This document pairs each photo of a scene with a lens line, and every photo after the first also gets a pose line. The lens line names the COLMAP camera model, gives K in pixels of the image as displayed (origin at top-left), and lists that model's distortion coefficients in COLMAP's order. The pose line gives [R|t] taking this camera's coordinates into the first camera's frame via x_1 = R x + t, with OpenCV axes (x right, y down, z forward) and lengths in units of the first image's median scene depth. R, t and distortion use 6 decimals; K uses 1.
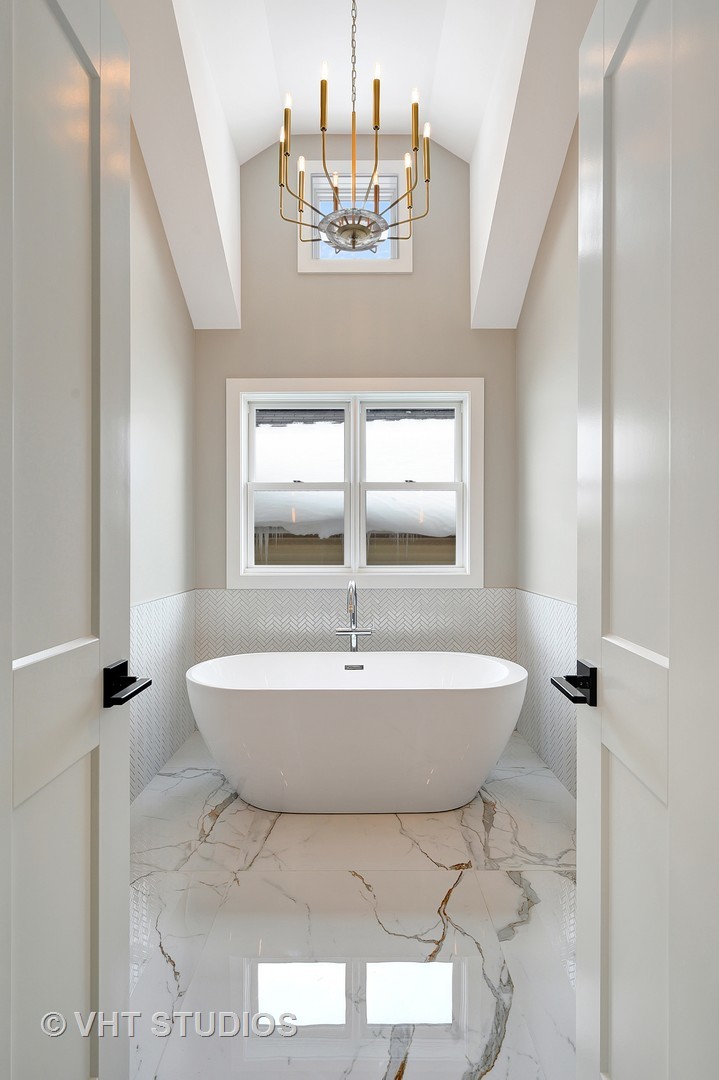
lens RADIAL K [[545.7, 0, 356.4], [0, 545.7, 541.4], [0, 0, 1]] dist [0.003864, 0.000270]
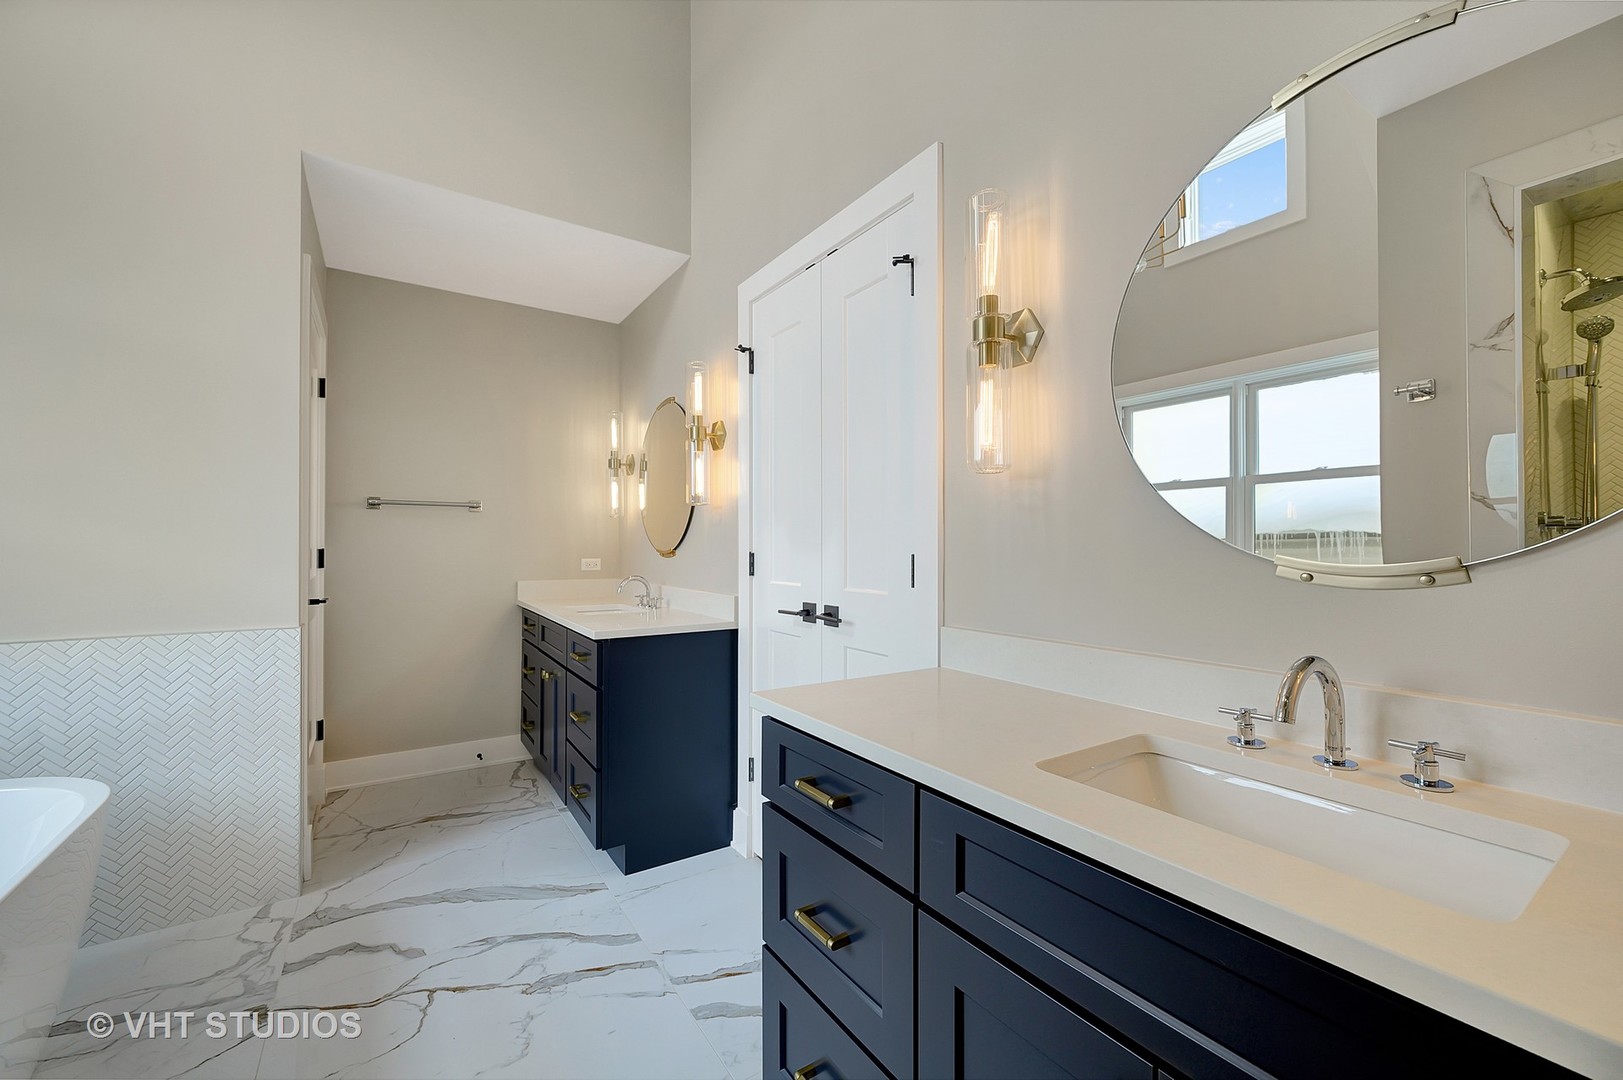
lens RADIAL K [[653.7, 0, 810.5], [0, 653.7, 542.2], [0, 0, 1]] dist [0.010103, 0.001111]
pose [[-0.555375, -0.000063, 0.831600, -1.028840], [-0.007622, 0.999958, -0.005014, -0.013317], [-0.831565, -0.009124, -0.555352, 1.005975]]
